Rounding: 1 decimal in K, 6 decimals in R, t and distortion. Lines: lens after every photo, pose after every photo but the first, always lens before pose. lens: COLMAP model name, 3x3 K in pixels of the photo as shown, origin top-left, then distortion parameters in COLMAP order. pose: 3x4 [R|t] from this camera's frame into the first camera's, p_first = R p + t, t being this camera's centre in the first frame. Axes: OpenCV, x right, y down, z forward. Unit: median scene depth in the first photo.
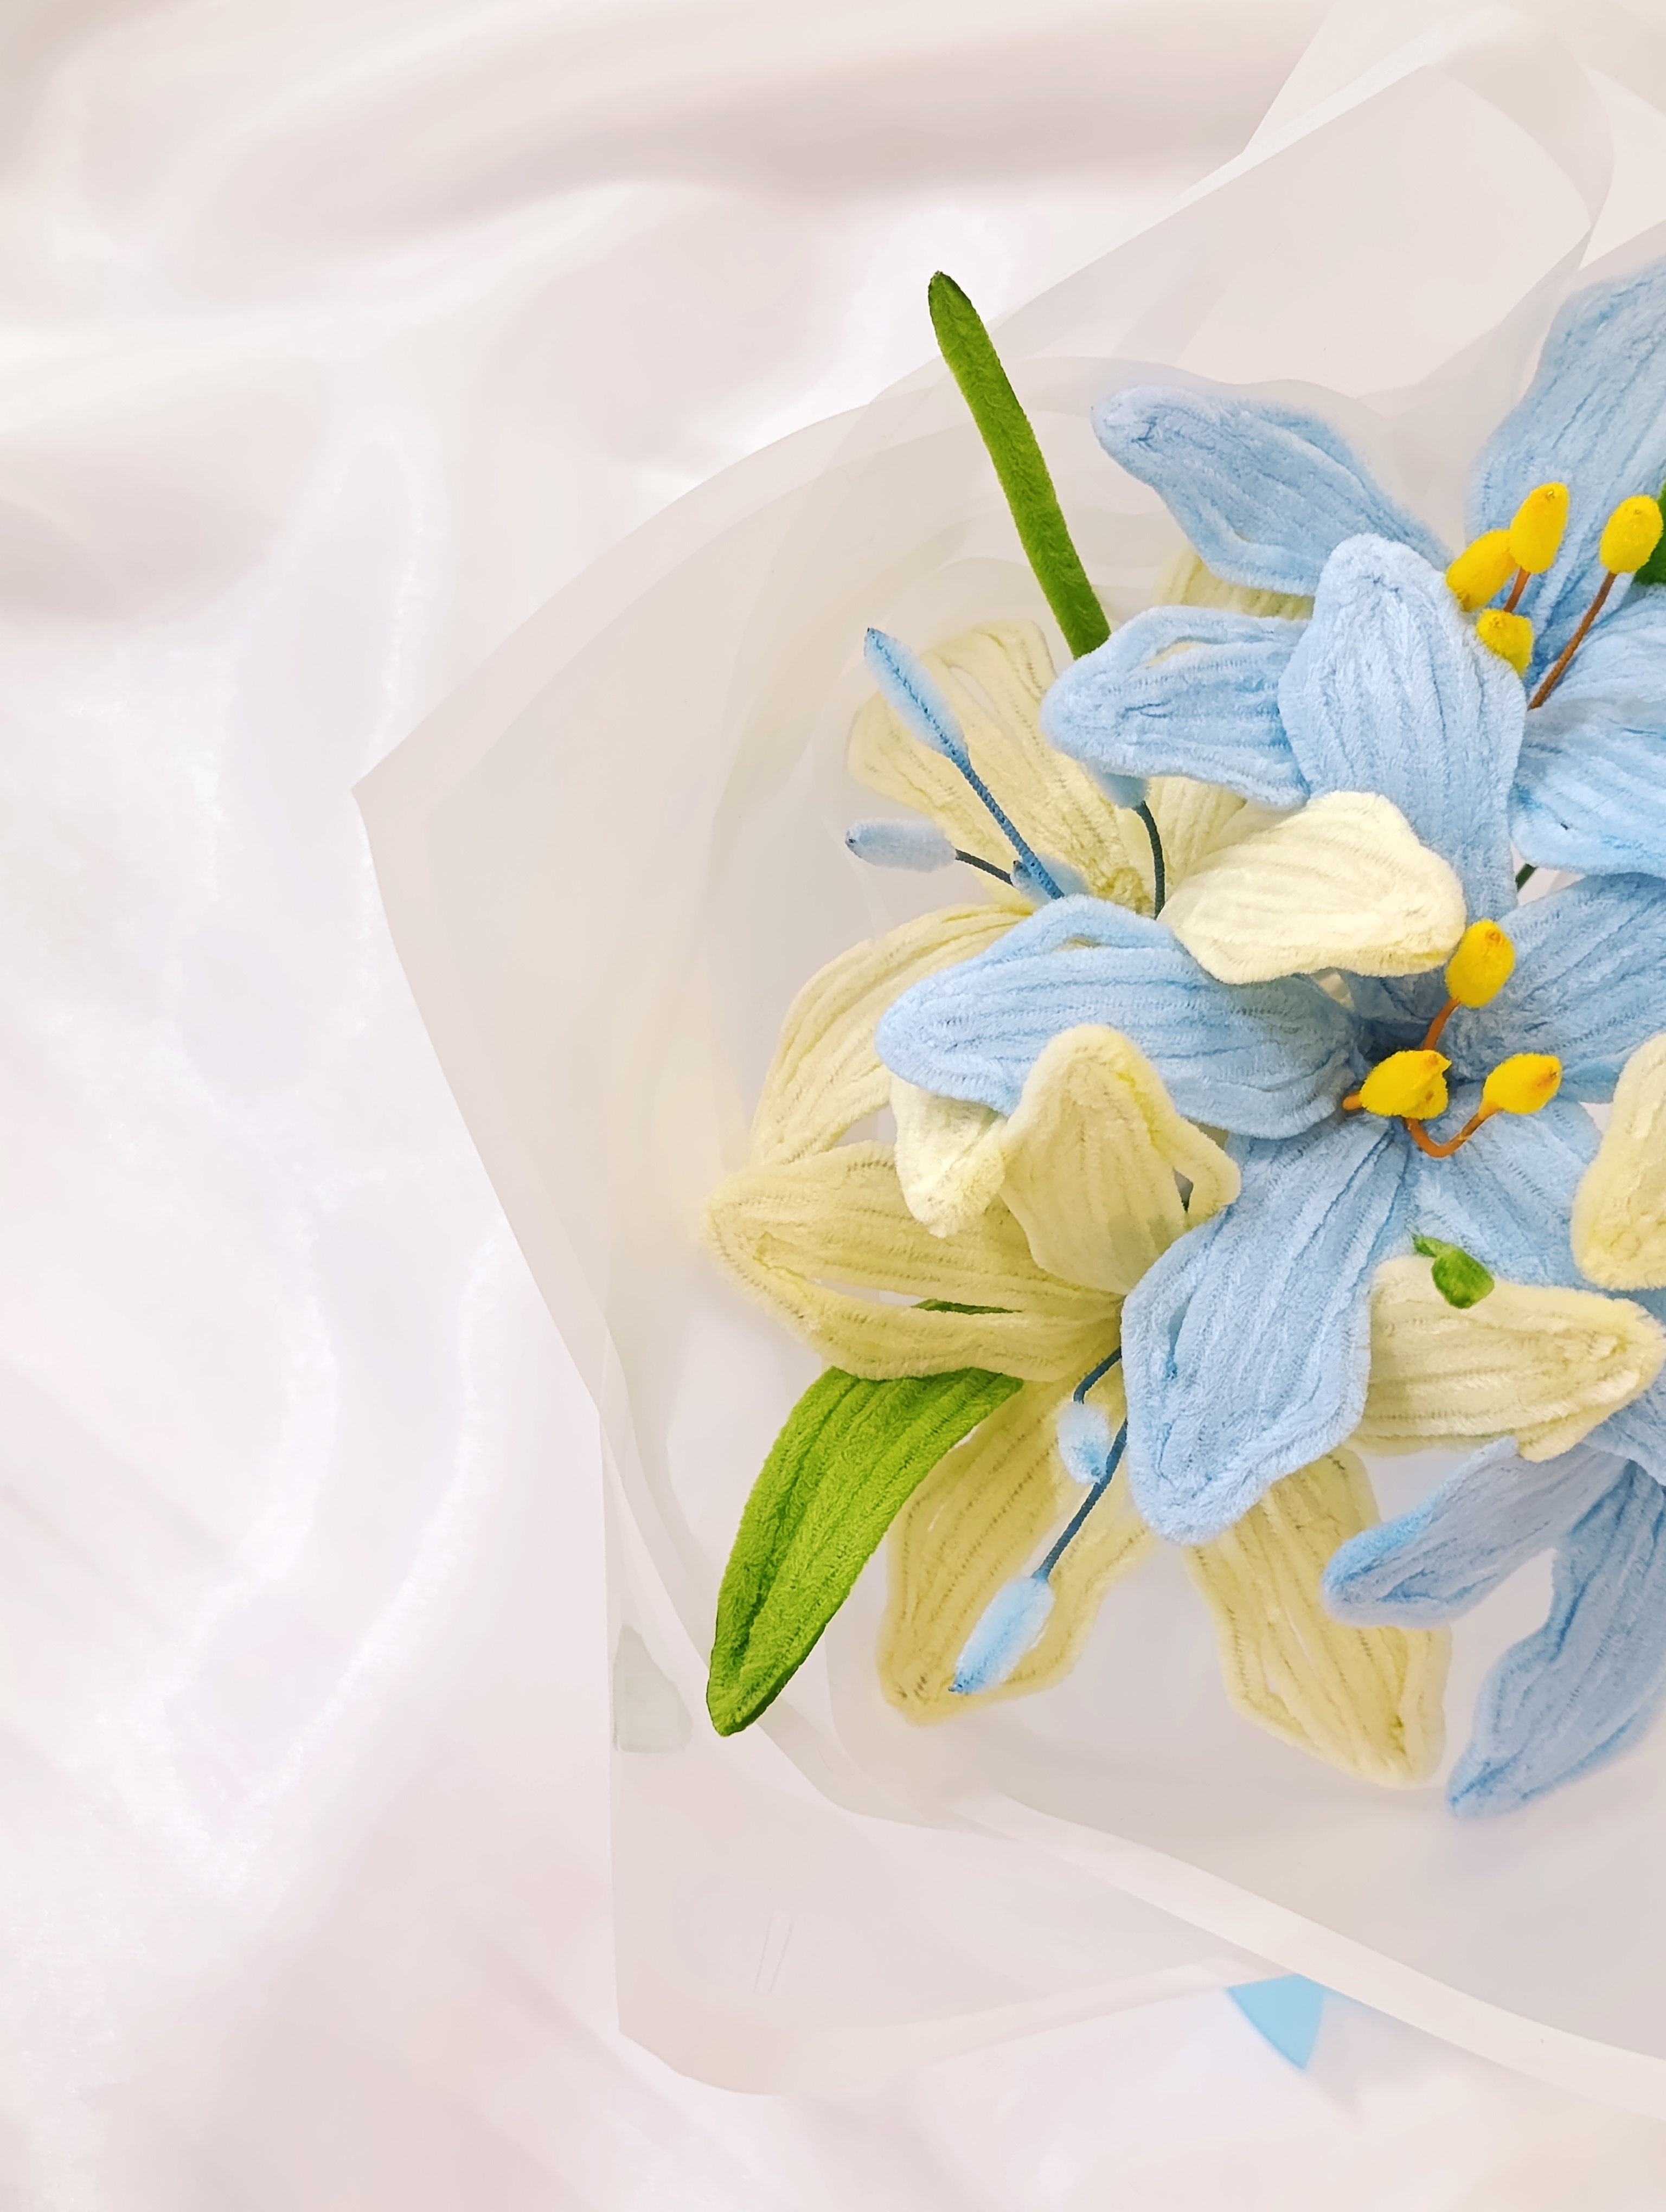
lens RADIAL K [[3588.6, 0, 833.0], [0, 3588.6, 1106.0], [0, 0, 1]] dist [0.278830, -1.247086]
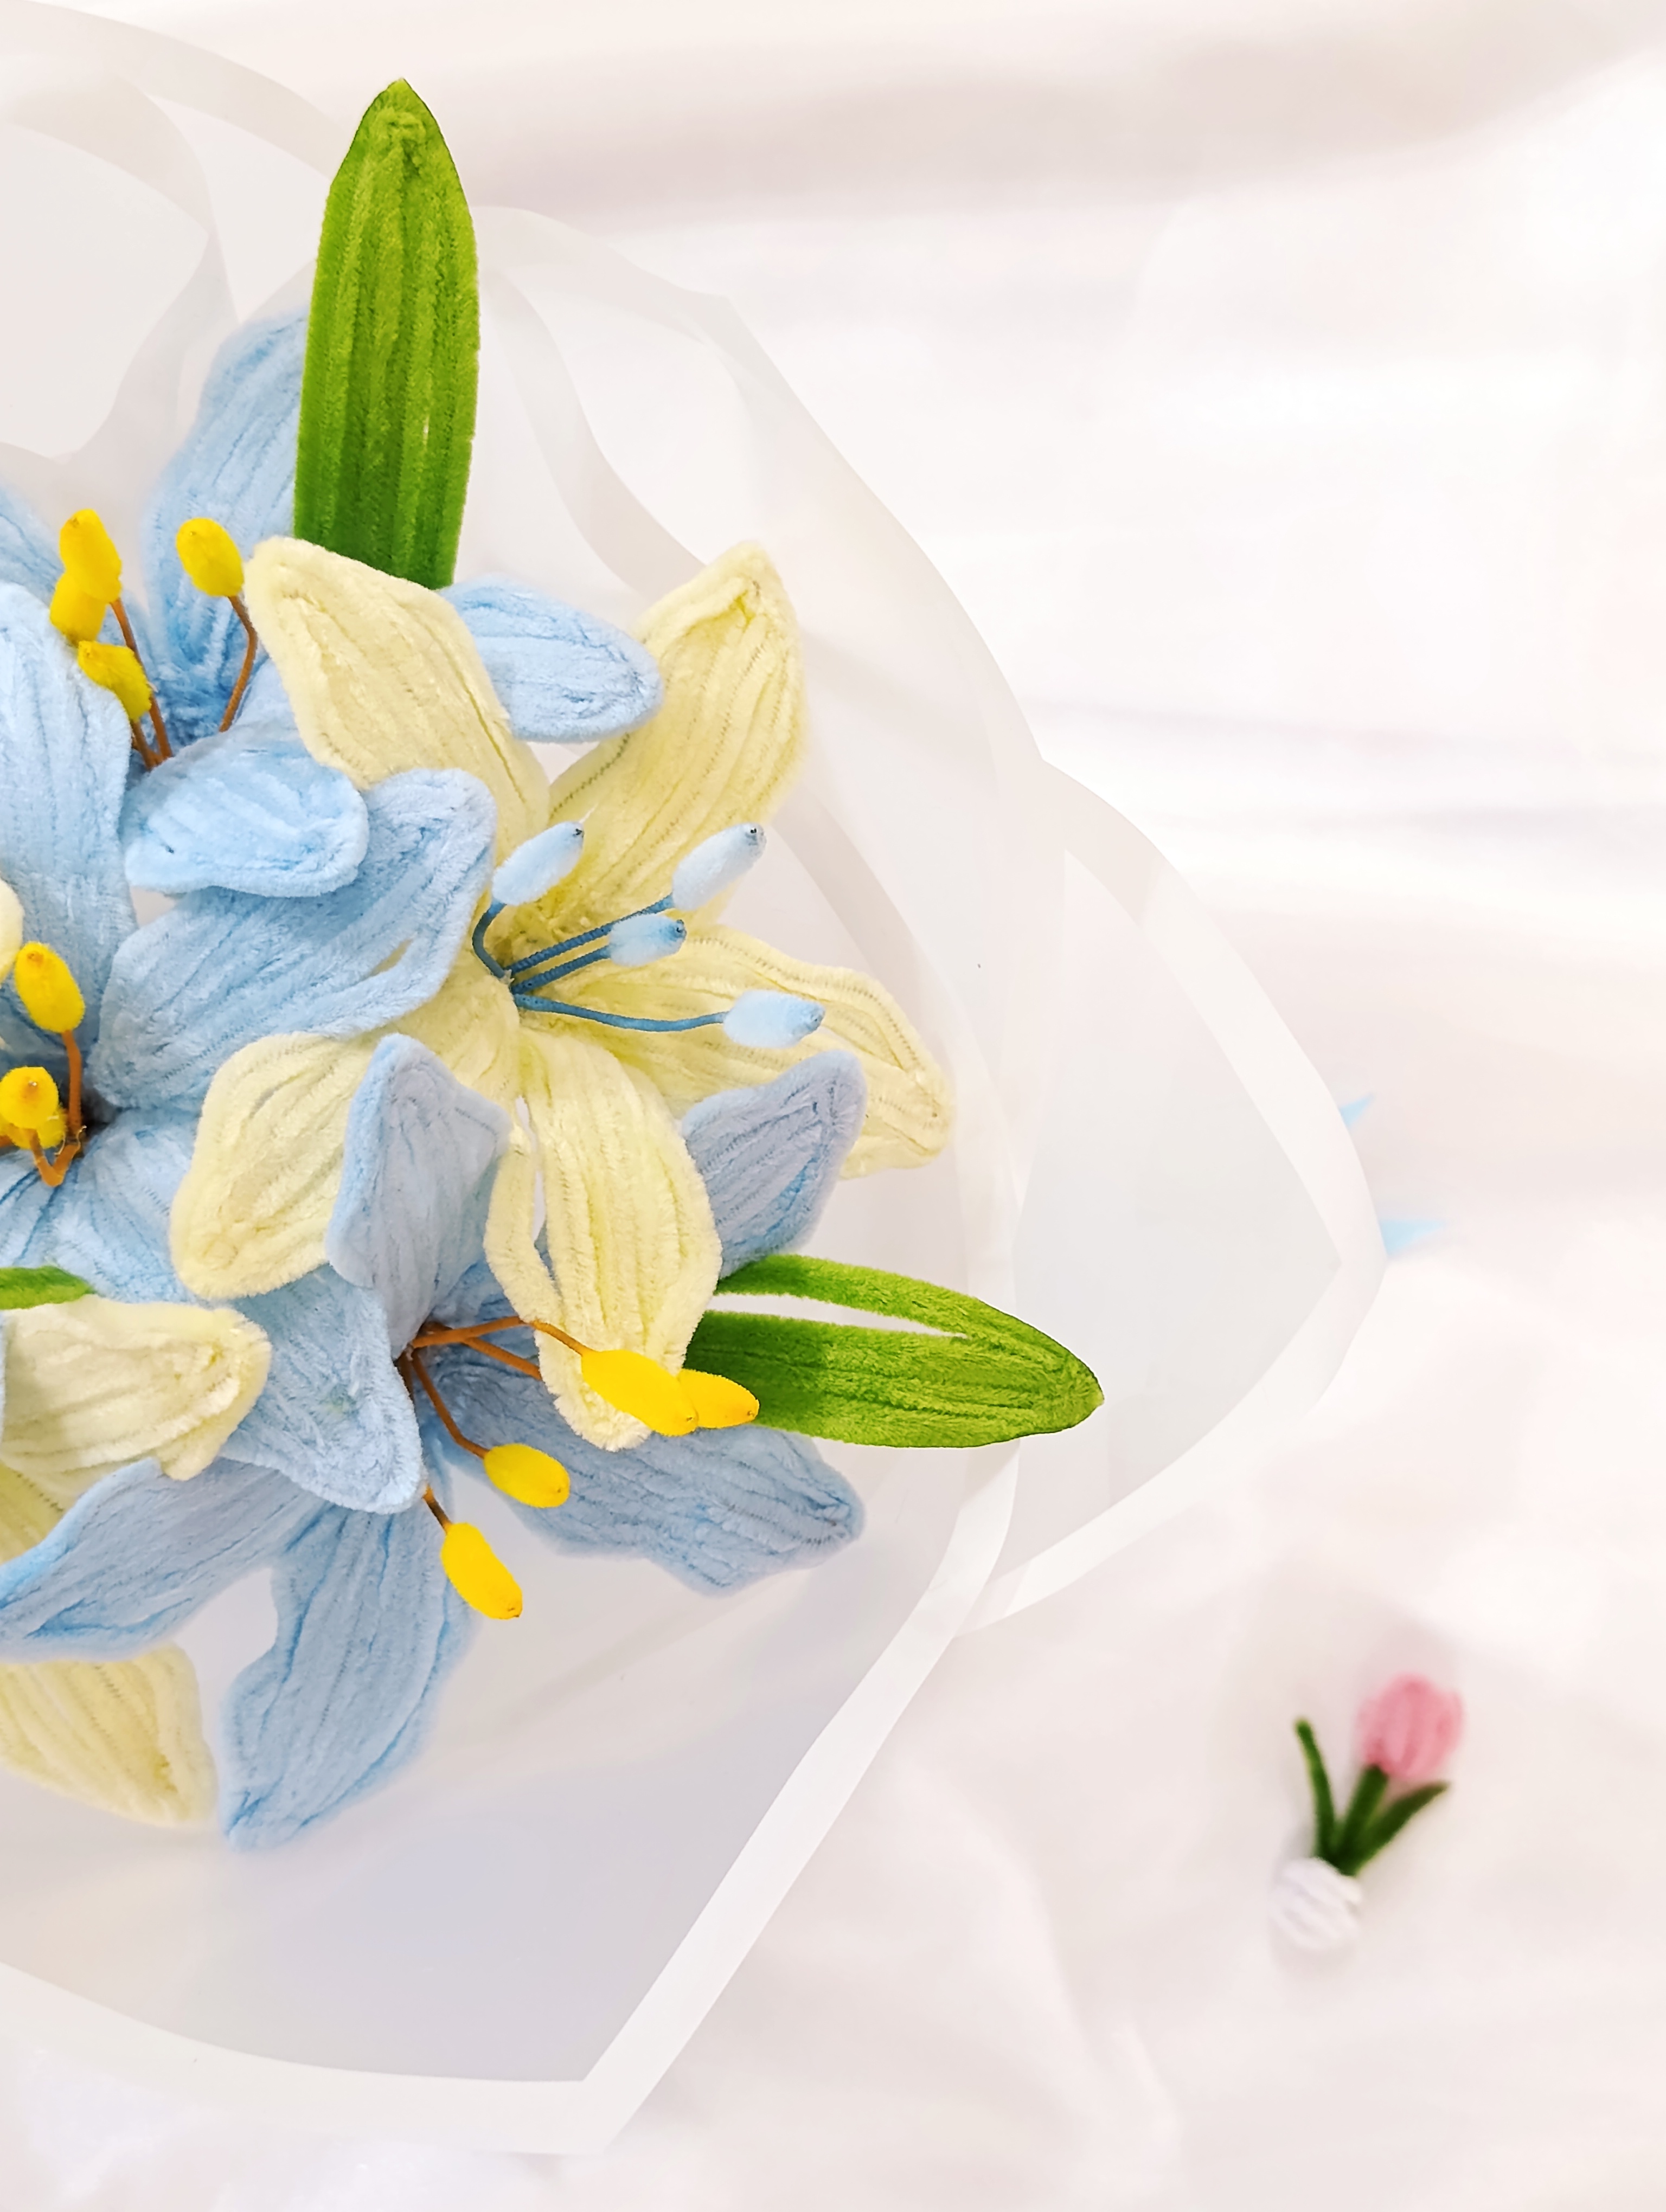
lens RADIAL K [[3588.6, 0, 833.0], [0, 3588.6, 1106.0], [0, 0, 1]] dist [0.278830, -1.247086]
pose [[0.995824, -0.090359, 0.013010, 0.364671], [0.090846, 0.994909, -0.043631, 0.054728], [-0.009001, 0.044631, 0.998963, -0.004674]]
